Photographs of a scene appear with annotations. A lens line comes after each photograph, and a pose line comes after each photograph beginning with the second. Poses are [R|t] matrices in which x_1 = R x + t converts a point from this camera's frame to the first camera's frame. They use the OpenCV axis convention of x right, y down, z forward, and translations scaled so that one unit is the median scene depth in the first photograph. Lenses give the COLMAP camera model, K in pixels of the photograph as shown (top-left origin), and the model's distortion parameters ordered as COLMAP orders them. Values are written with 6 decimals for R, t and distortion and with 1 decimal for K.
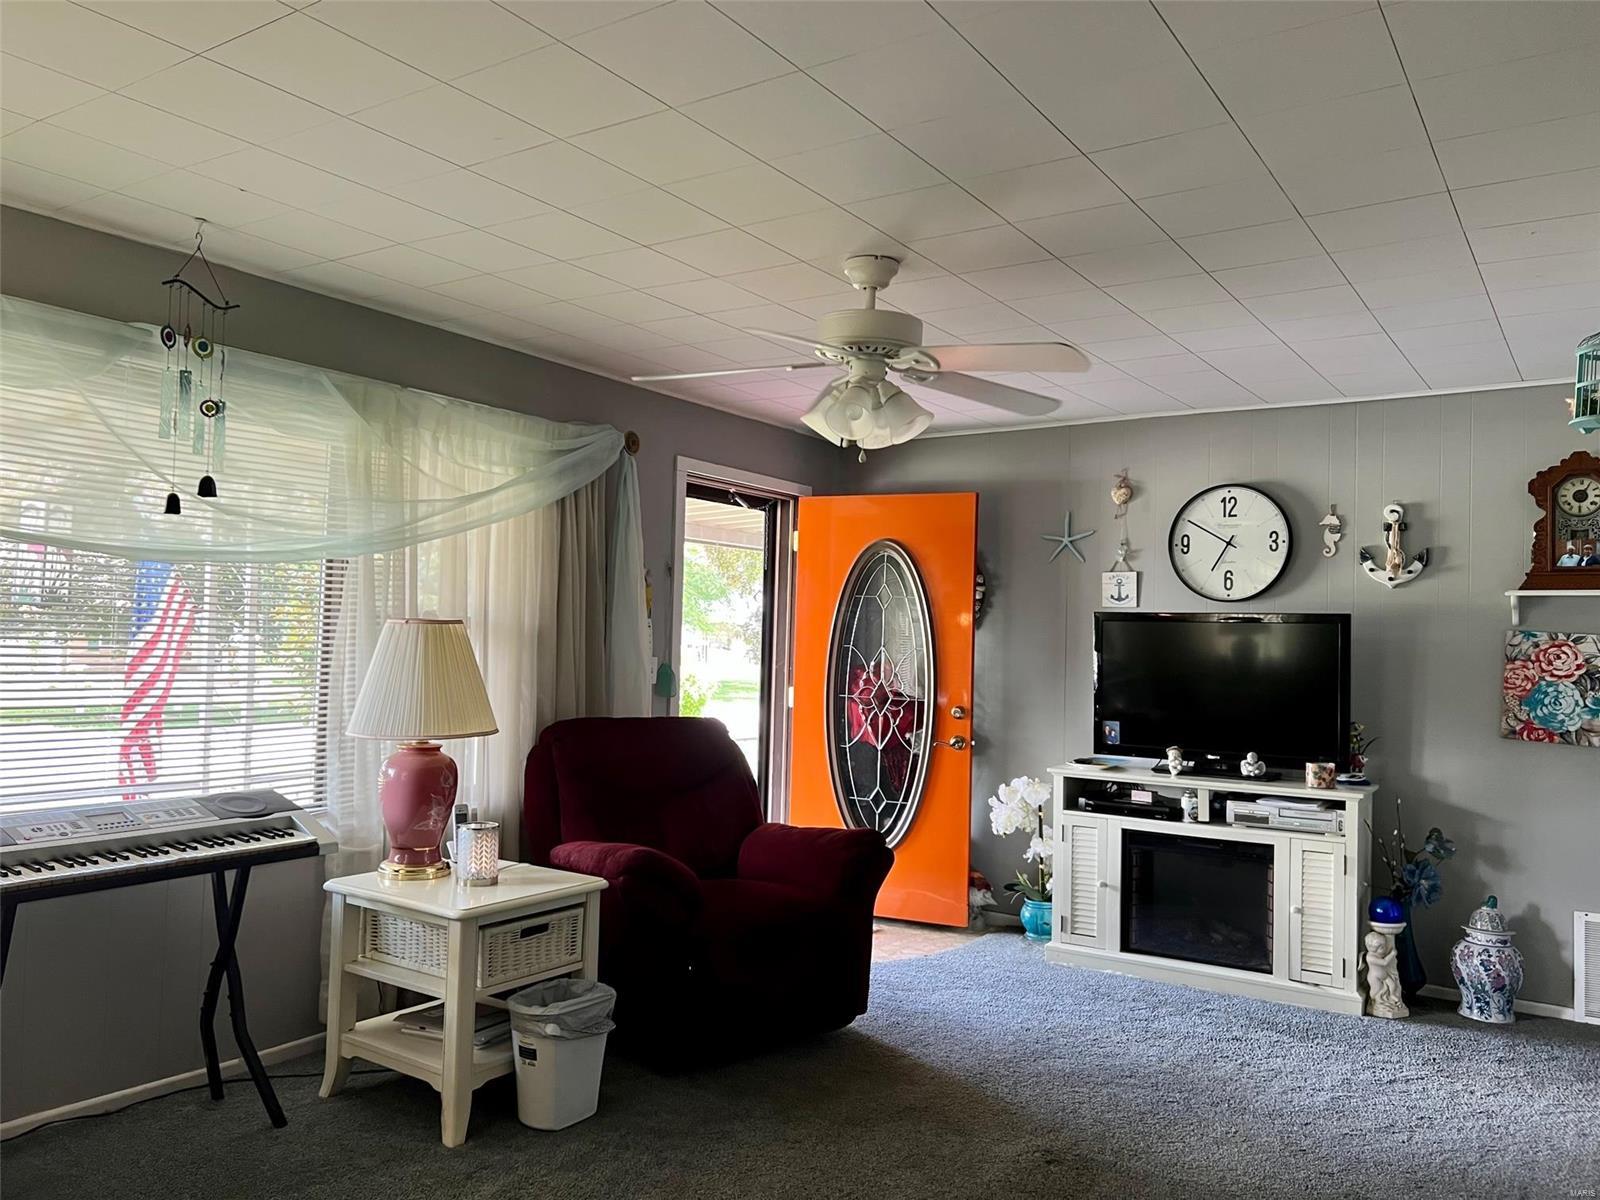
lens RADIAL K [[1225.1, 0, 800.0], [0, 1225.1, 600.0], [0, 0, 1]] dist [0.103943, -0.122434]
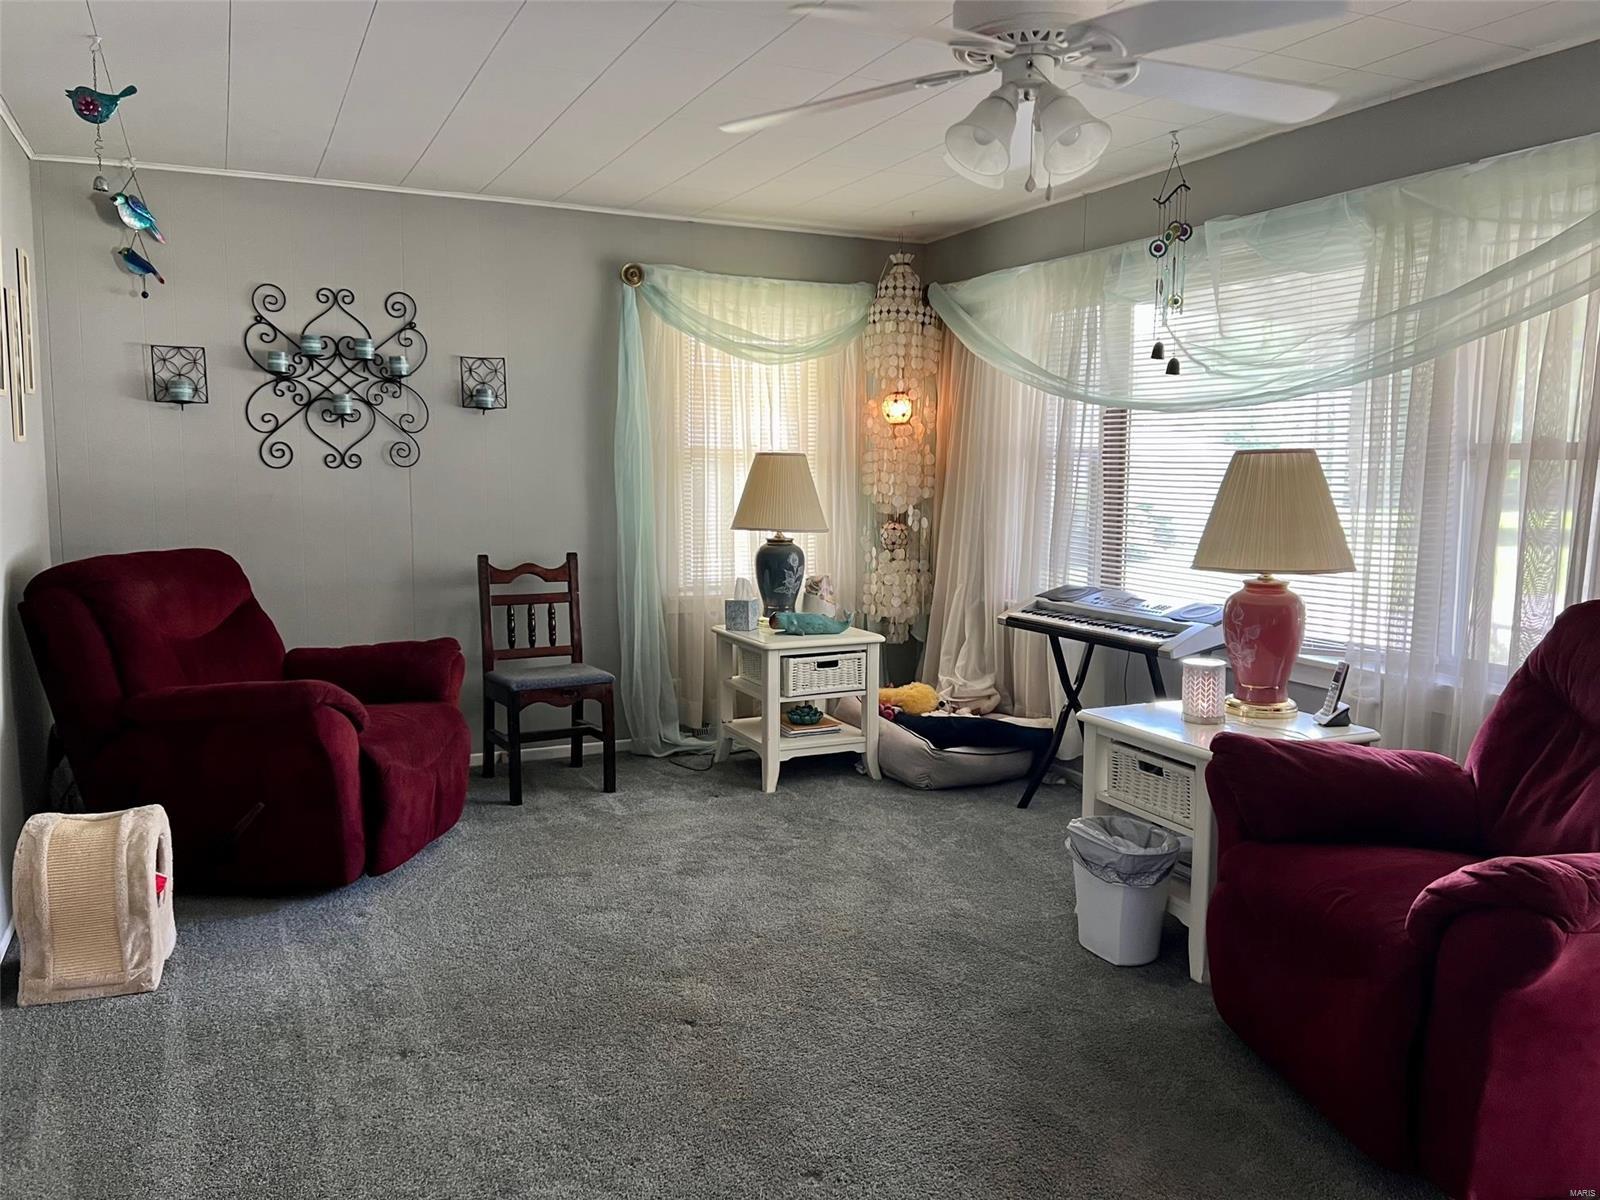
lens RADIAL K [[1242.7, 0, 800.0], [0, 1242.7, 600.0], [0, 0, 1]] dist [0.101257, -0.118323]
pose [[-0.495144, 0.061620, -0.866623, 0.808888], [0.007140, 0.997737, 0.066864, 0.071587], [0.868782, 0.026920, -0.494463, 1.299539]]
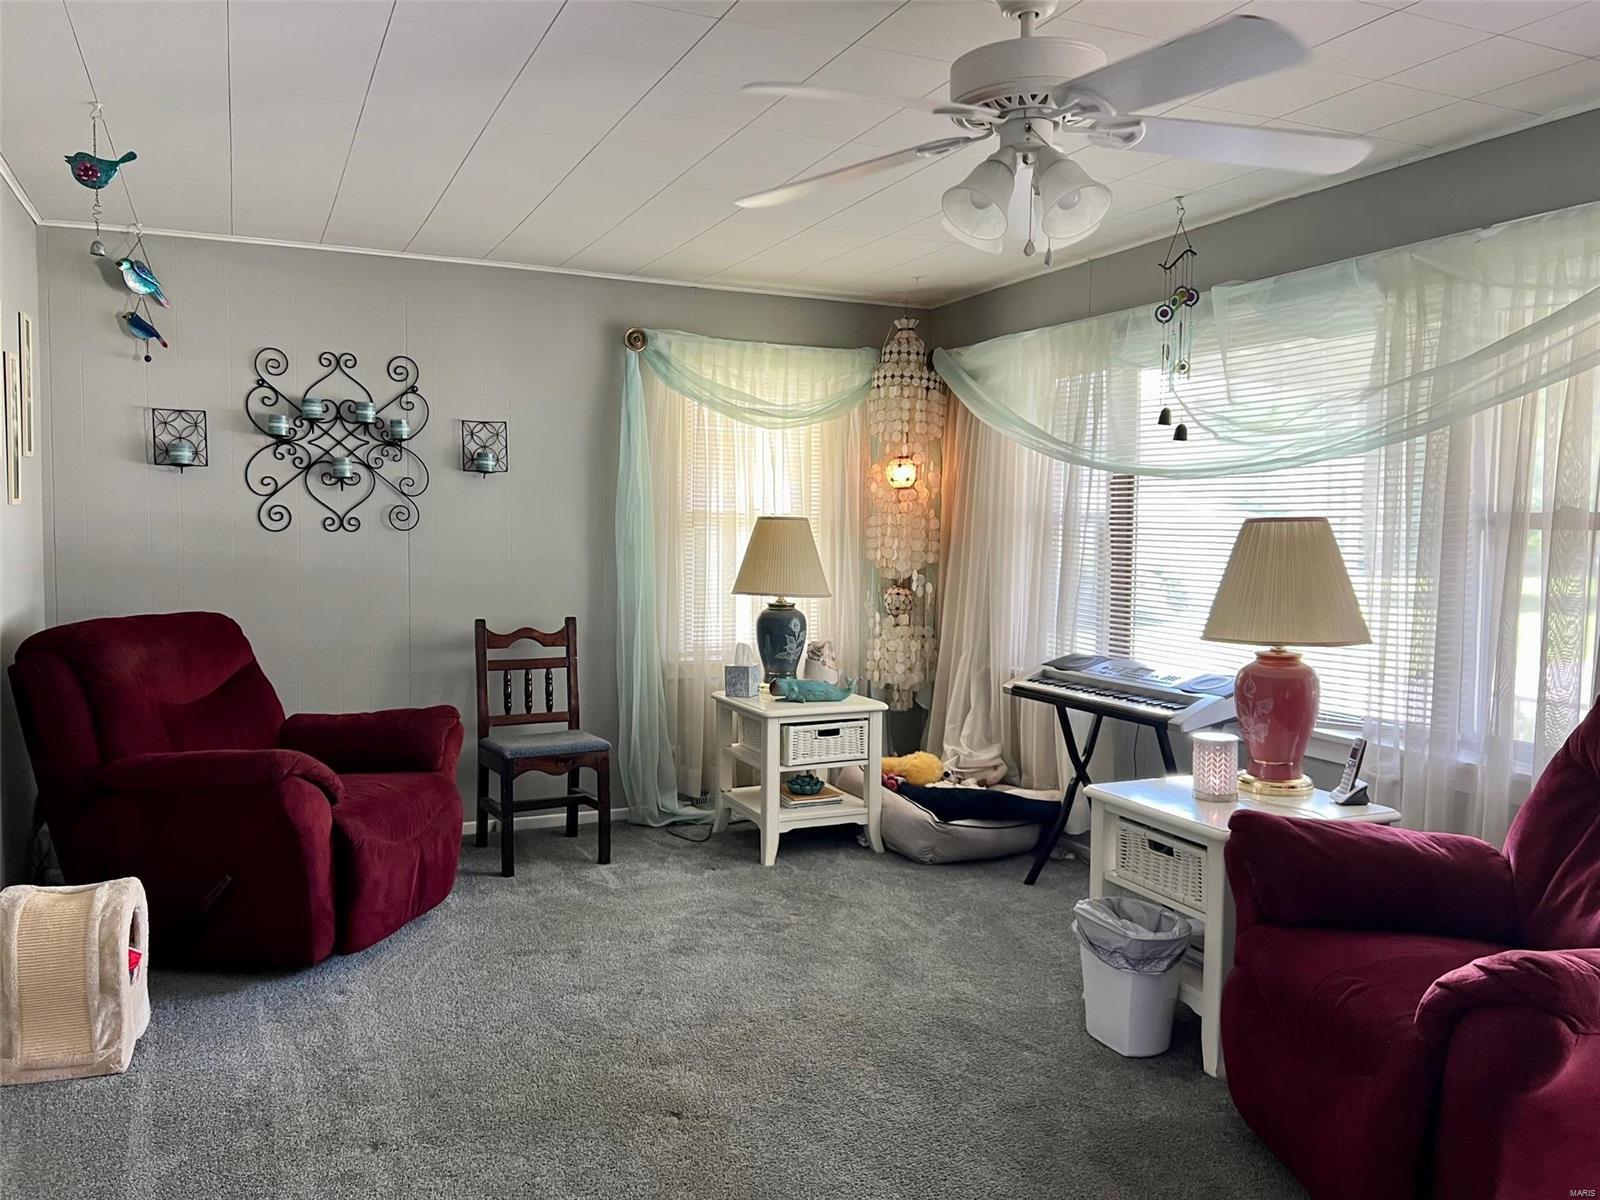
lens RADIAL K [[1225.1, 0, 800.0], [0, 1225.1, 600.0], [0, 0, 1]] dist [0.103943, -0.122434]
pose [[-0.509678, 0.018595, -0.860164, 0.760461], [0.002330, 0.999793, 0.020233, 0.064441], [0.860362, 0.008308, -0.509616, 1.295603]]
